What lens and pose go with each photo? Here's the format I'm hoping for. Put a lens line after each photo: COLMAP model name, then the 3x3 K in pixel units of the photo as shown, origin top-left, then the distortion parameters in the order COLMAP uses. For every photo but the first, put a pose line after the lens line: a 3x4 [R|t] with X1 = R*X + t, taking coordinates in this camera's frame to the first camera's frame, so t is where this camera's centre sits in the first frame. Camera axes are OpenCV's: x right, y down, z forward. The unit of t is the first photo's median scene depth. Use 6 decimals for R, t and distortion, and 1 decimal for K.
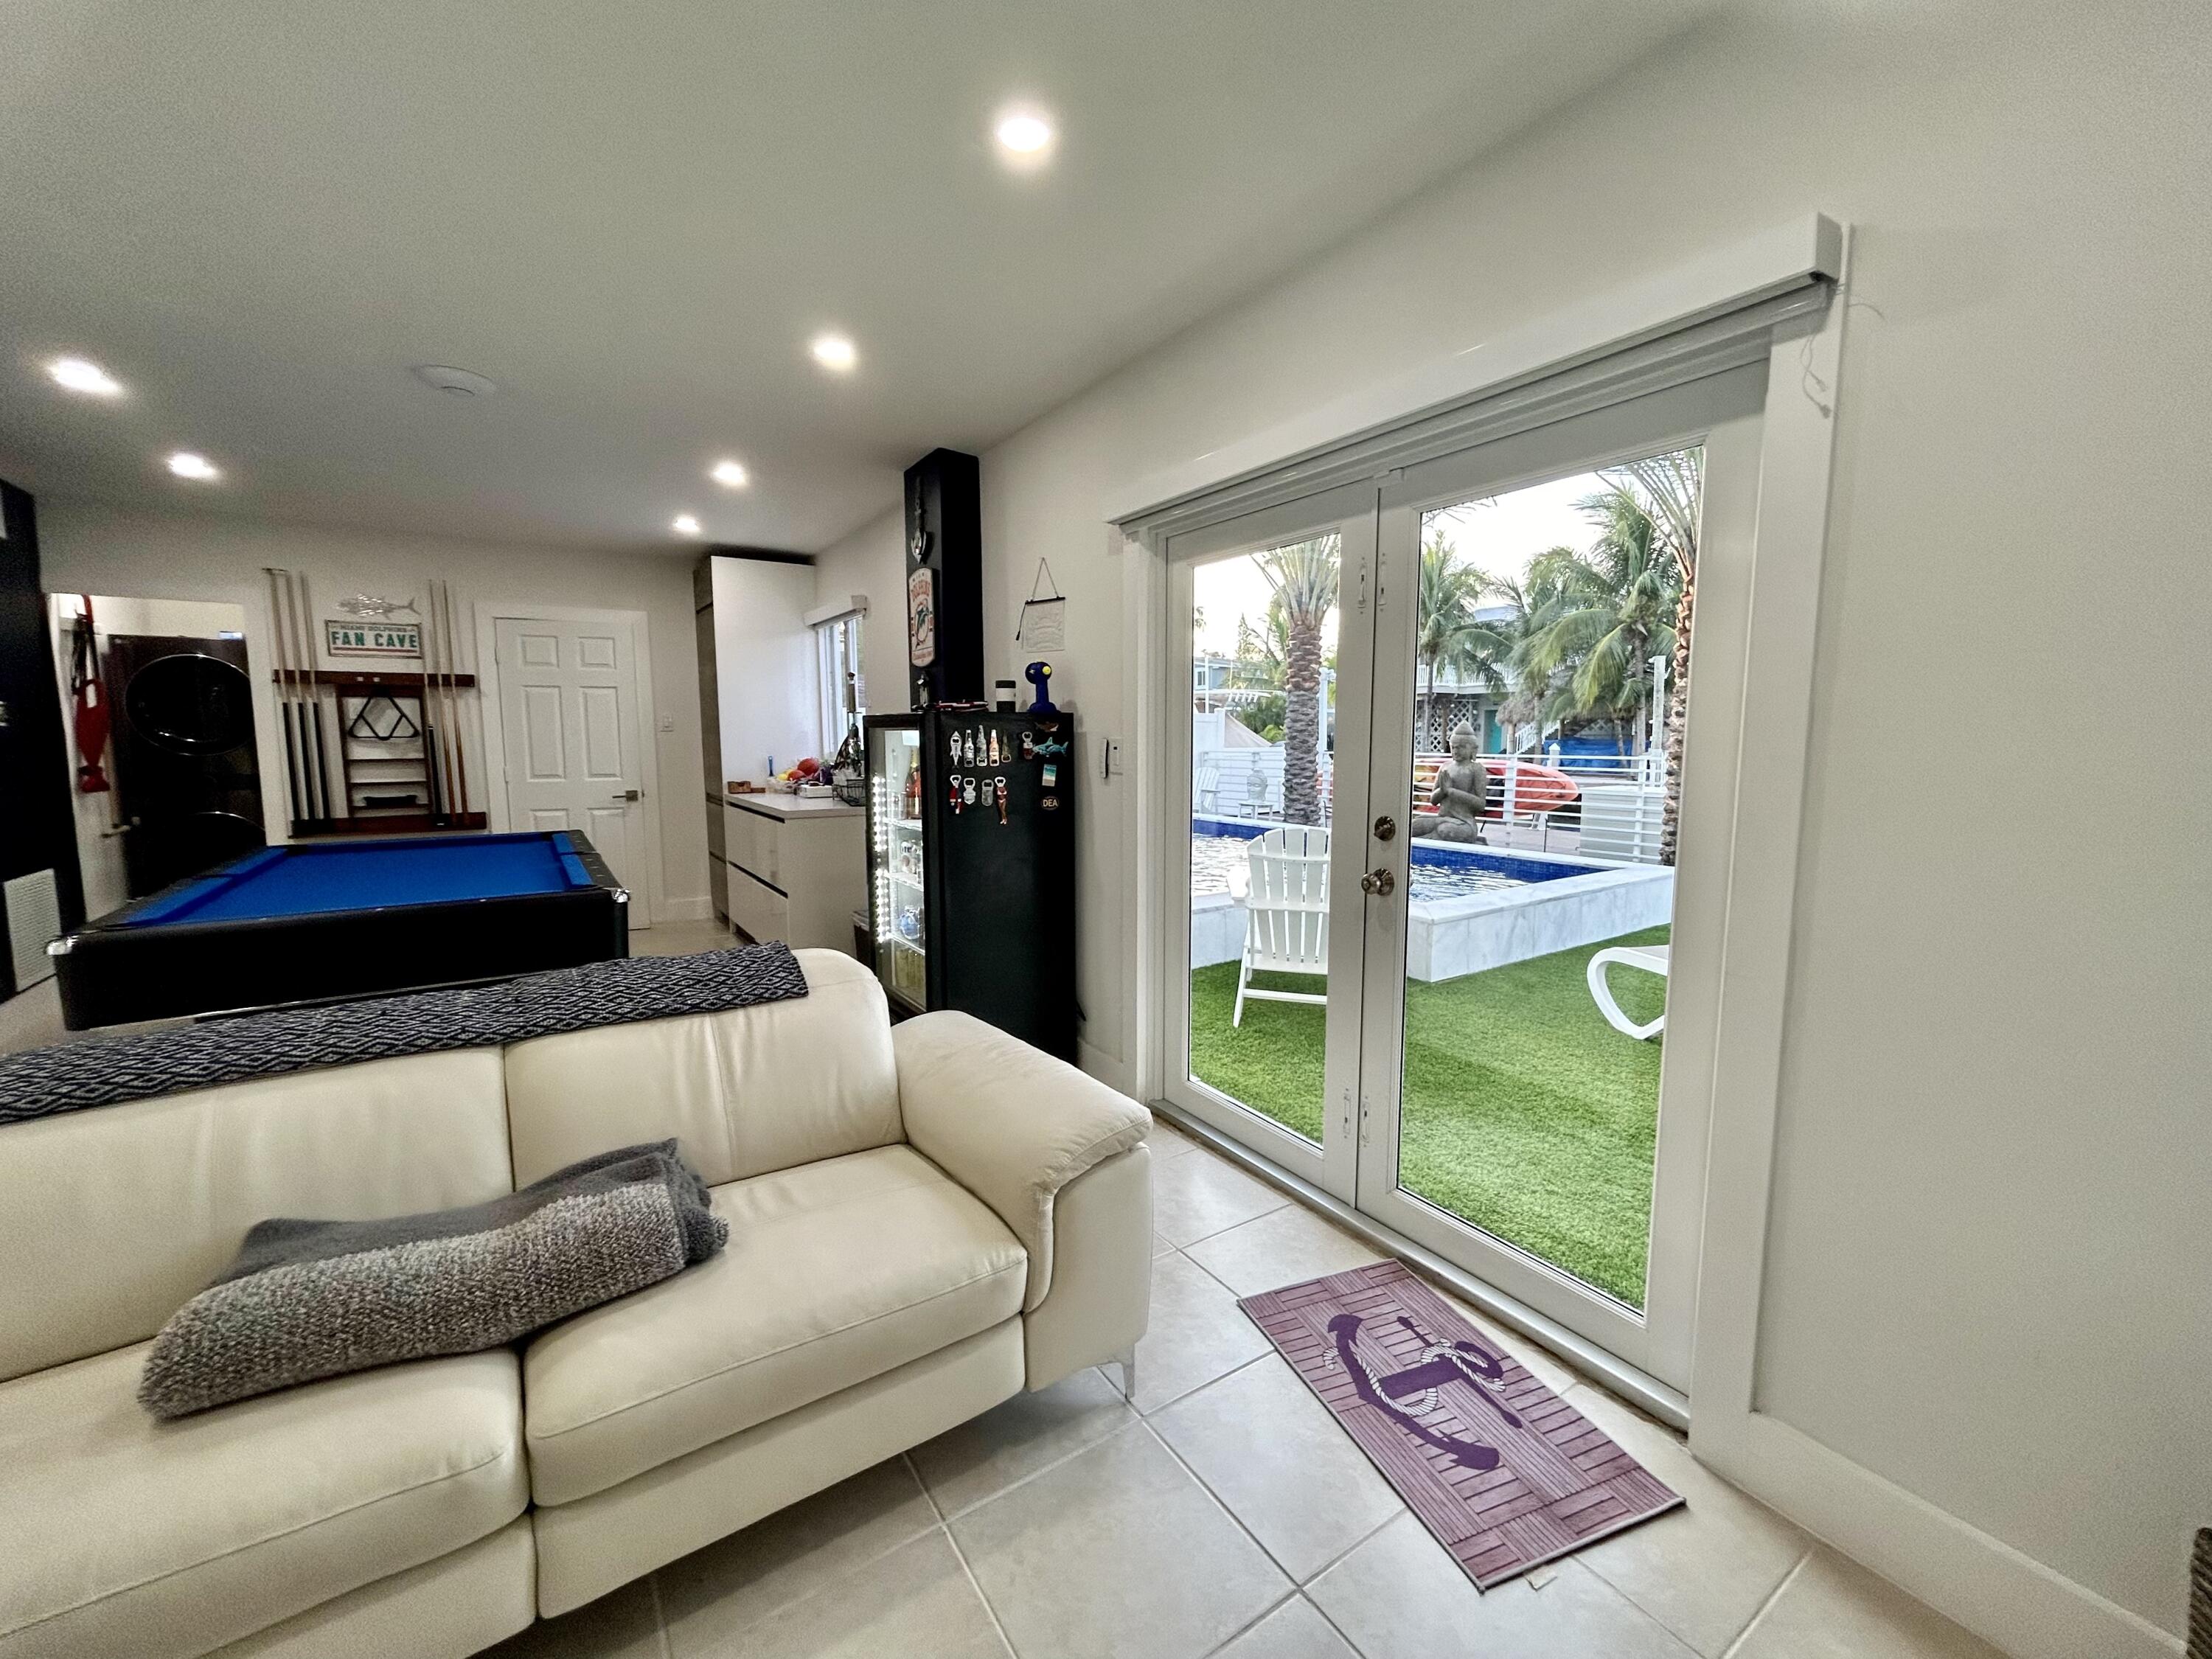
lens RADIAL K [[895.3, 0, 1113.8], [0, 895.3, 829.2], [0, 0, 1]] dist [0.000031, 0.000226]
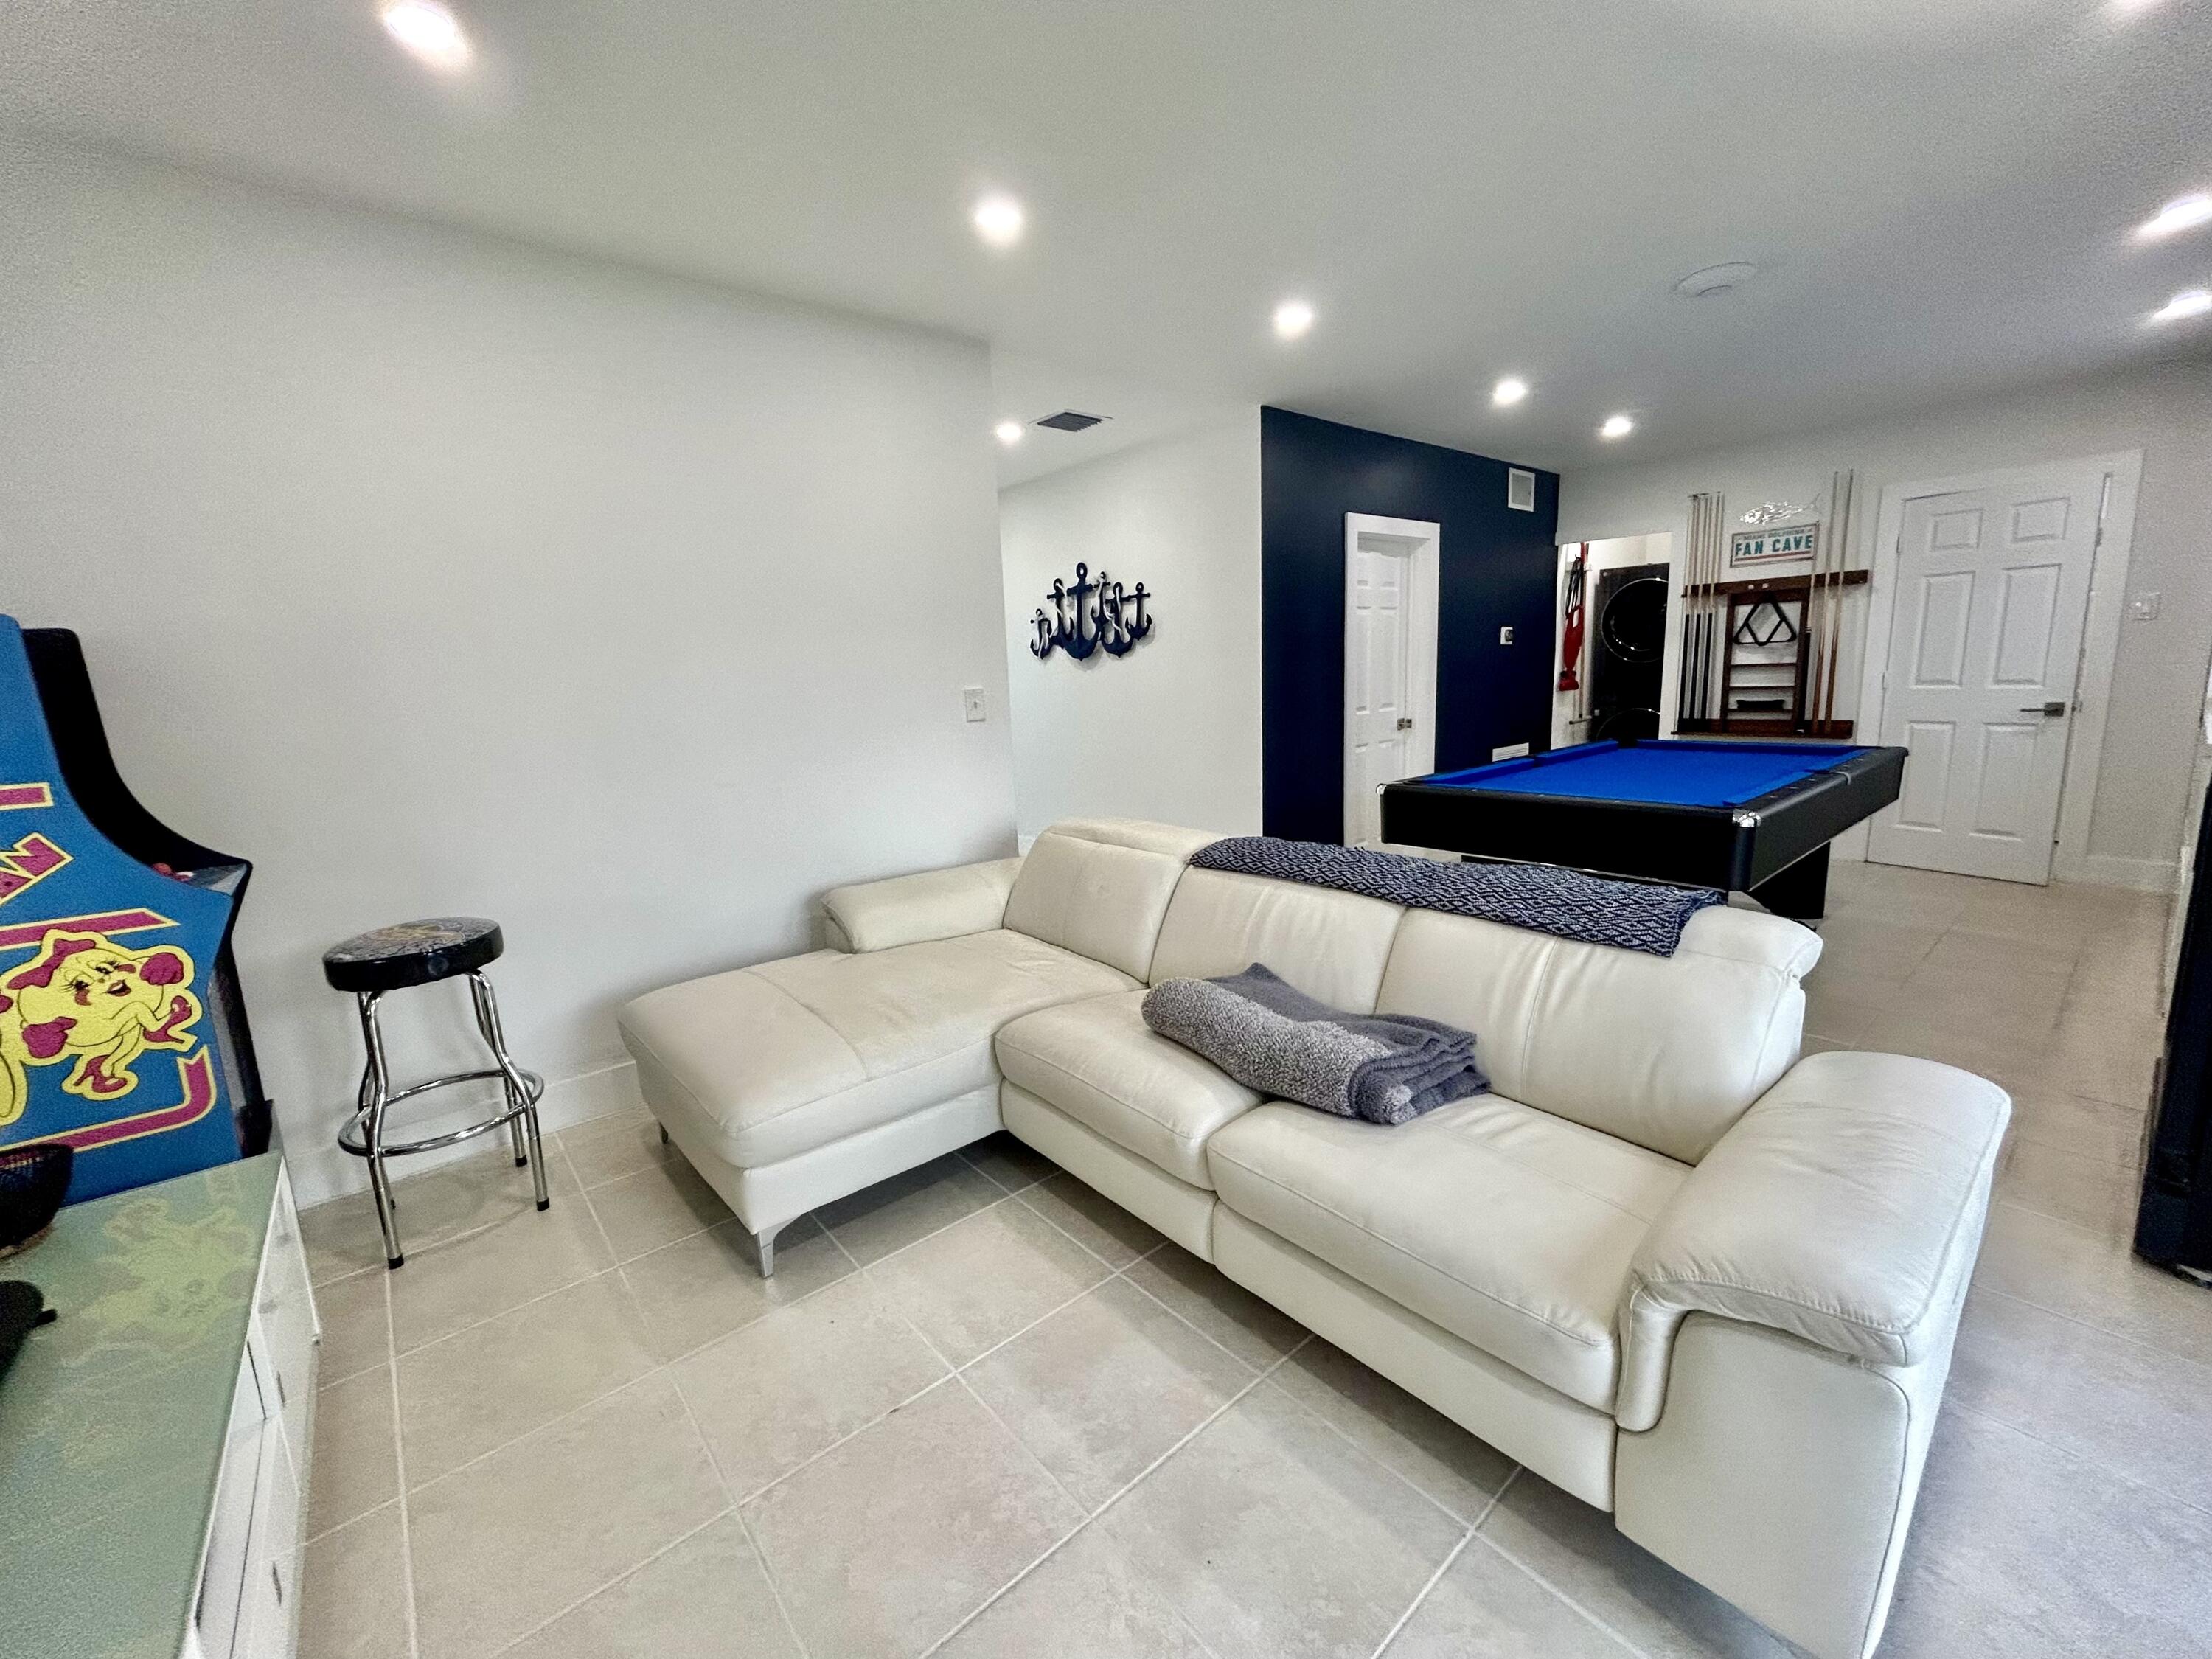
lens RADIAL K [[895.3, 0, 1113.8], [0, 895.3, 829.2], [0, 0, 1]] dist [0.000031, 0.000226]
pose [[0.113146, 0.173456, -0.978320, 0.154522], [-0.064798, 0.983835, 0.166940, -0.014997], [0.991463, 0.044505, 0.122557, 0.143993]]
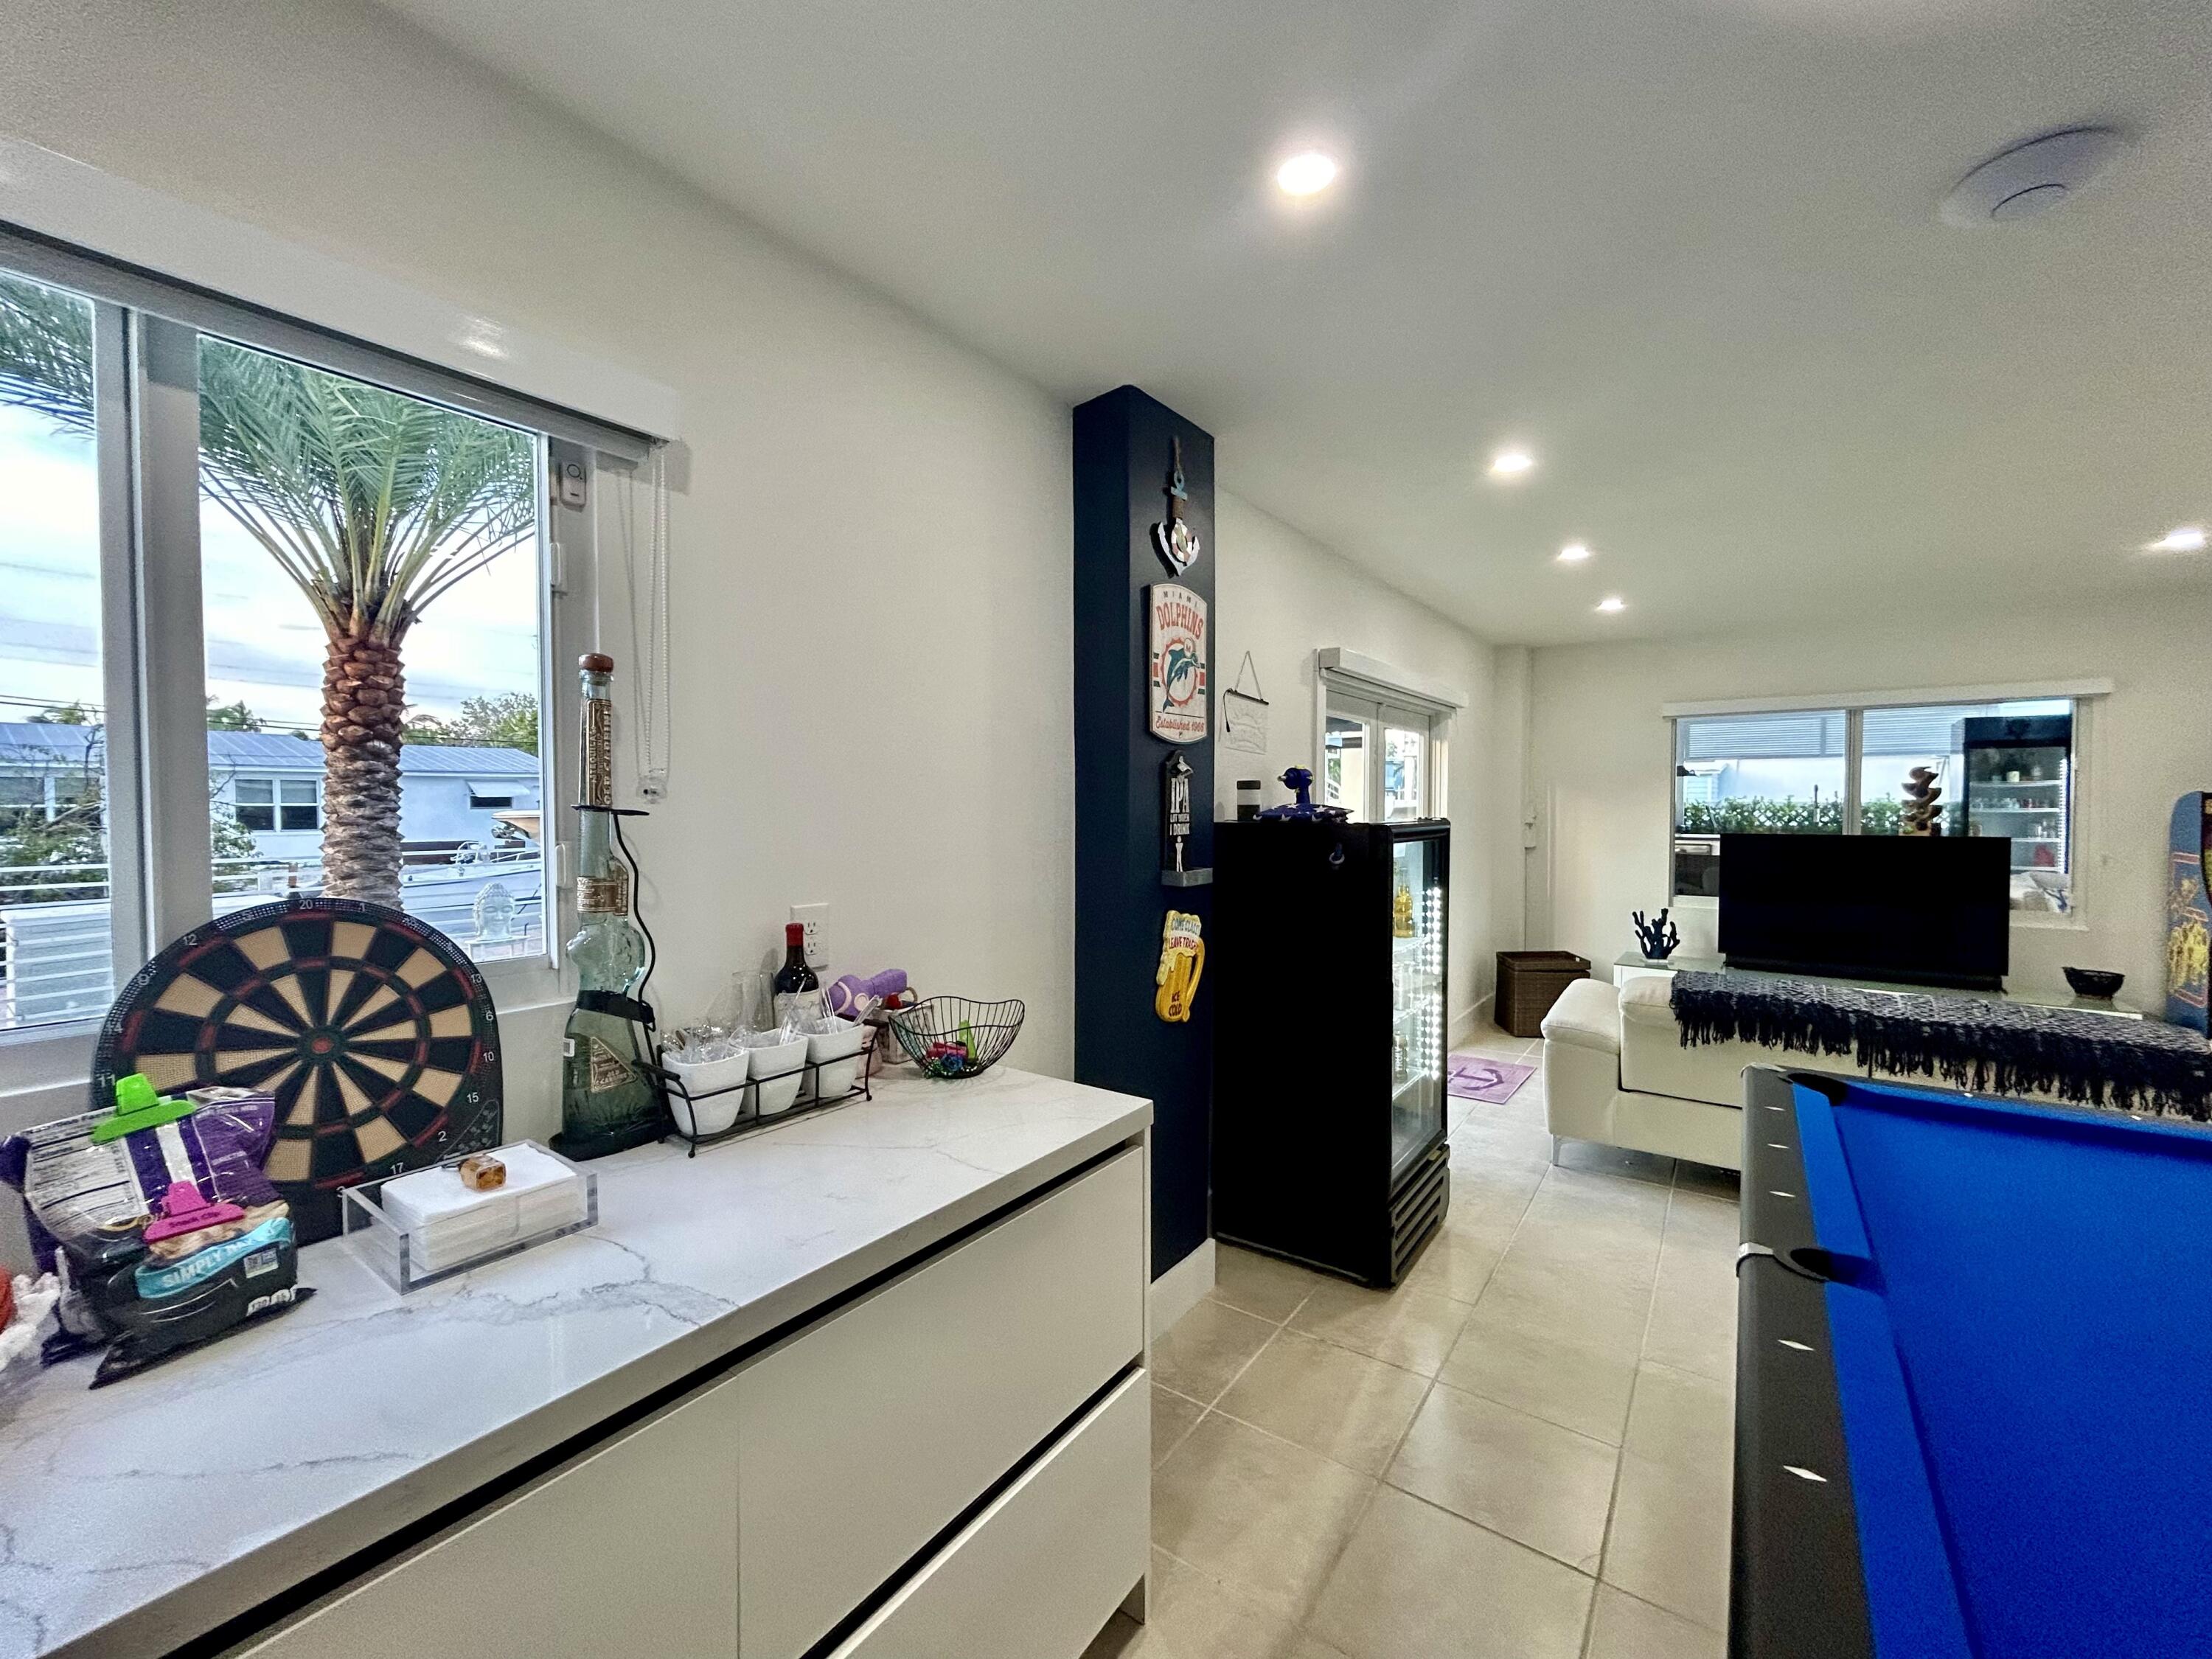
lens RADIAL K [[895.3, 0, 1113.8], [0, 895.3, 829.2], [0, 0, 1]] dist [0.000031, 0.000226]
pose [[-0.351653, -0.024210, 0.935817, -0.604819], [0.104810, 0.992362, 0.065058, -0.132053], [-0.930245, 0.120961, -0.346430, 0.990861]]
